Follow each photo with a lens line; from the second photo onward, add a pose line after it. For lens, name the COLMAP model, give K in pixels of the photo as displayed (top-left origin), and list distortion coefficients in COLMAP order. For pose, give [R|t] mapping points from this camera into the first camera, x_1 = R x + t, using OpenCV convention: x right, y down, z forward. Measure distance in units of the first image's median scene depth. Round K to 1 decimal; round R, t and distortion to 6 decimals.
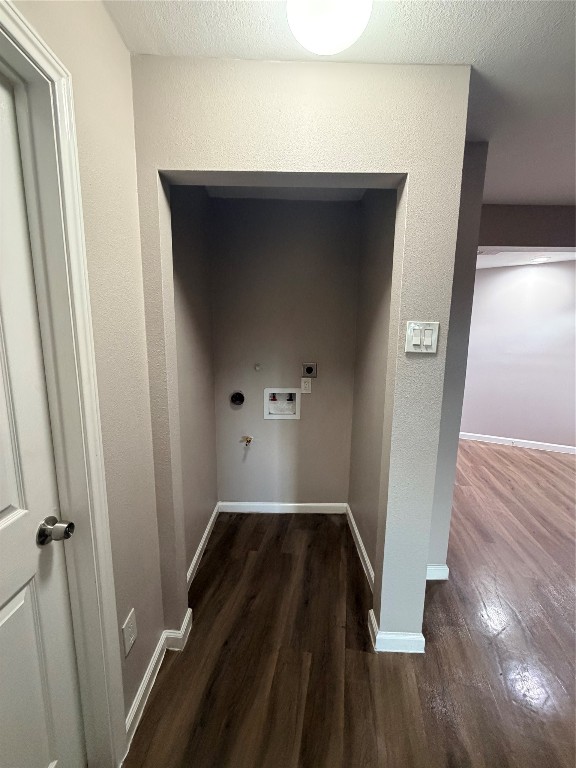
lens RADIAL K [[310.0, 0, 288.0], [0, 310.0, 384.0], [0, 0, 1]] dist [-0.000510, -0.000302]
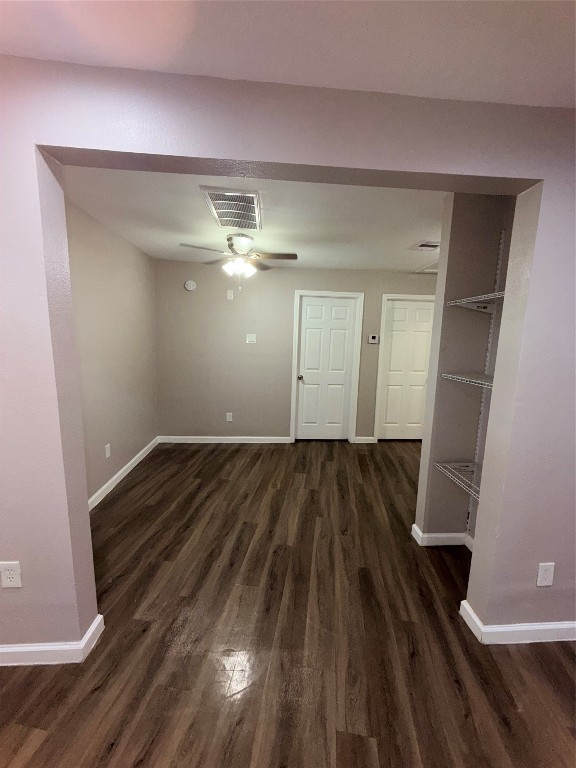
lens RADIAL K [[302.2, 0, 288.0], [0, 302.2, 384.0], [0, 0, 1]] dist [0.001069, 0.000133]
pose [[-0.998285, -0.020888, -0.054688, 0.813921], [-0.035852, 0.956635, 0.289074, -0.215732], [0.046278, 0.290539, -0.955743, 1.464292]]
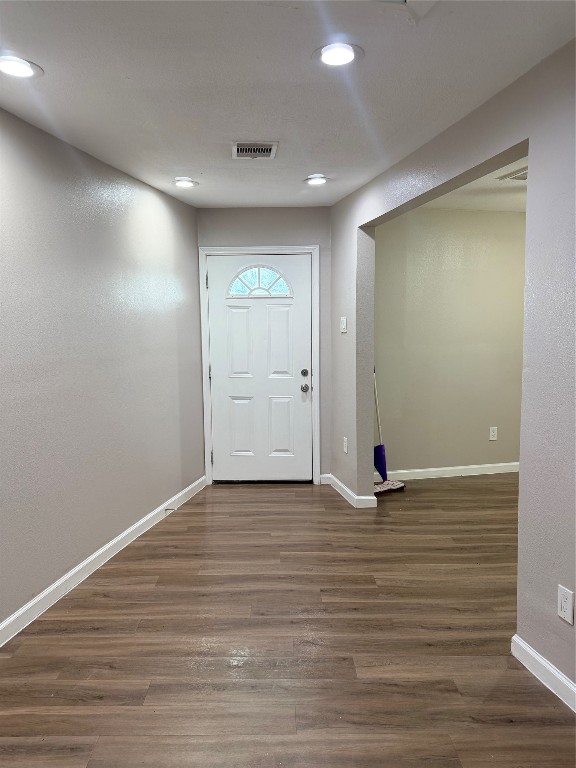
lens RADIAL K [[523.5, 0, 288.0], [0, 523.5, 384.0], [0, 0, 1]] dist [0.002863, 0.000439]
pose [[-0.209659, -0.100721, 0.972573, -0.314195], [0.153638, 0.978931, 0.134500, -0.192440], [-0.965628, 0.177623, -0.189767, 1.512234]]
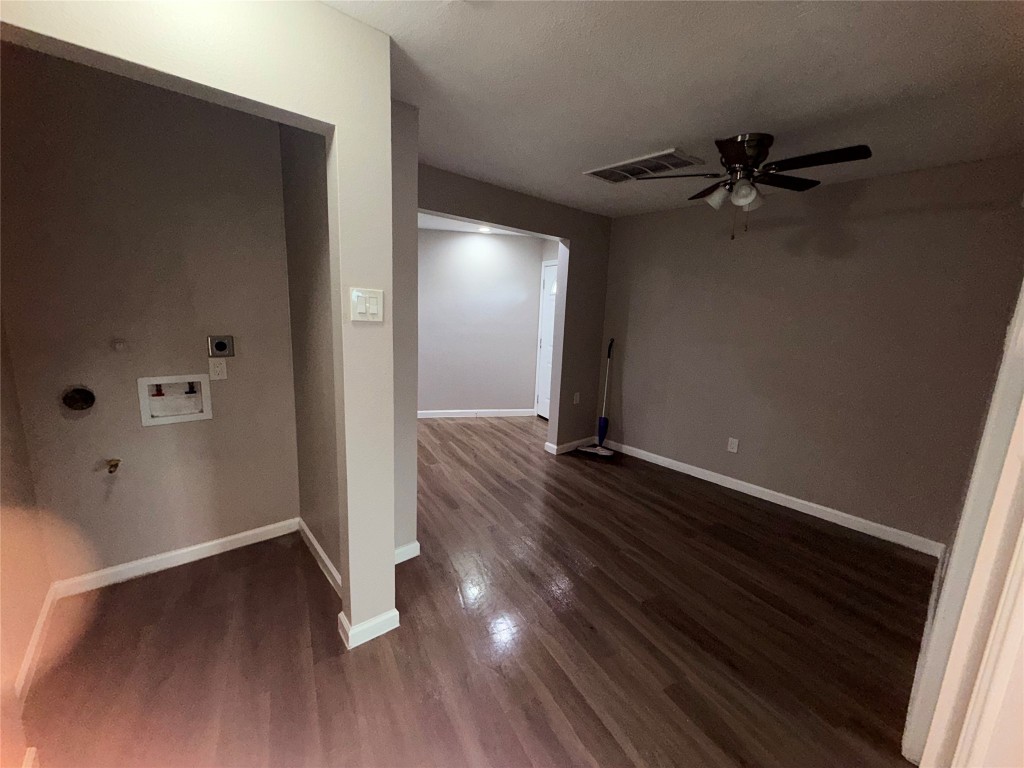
lens RADIAL K [[408.6, 0, 512.0], [0, 408.6, 384.0], [0, 0, 1]] dist [-0.000109, -0.000371]
pose [[0.762020, -0.093679, 0.640742, -0.028176], [0.062648, 0.995504, 0.071042, 0.014371], [-0.644516, -0.013994, 0.764463, -0.121966]]
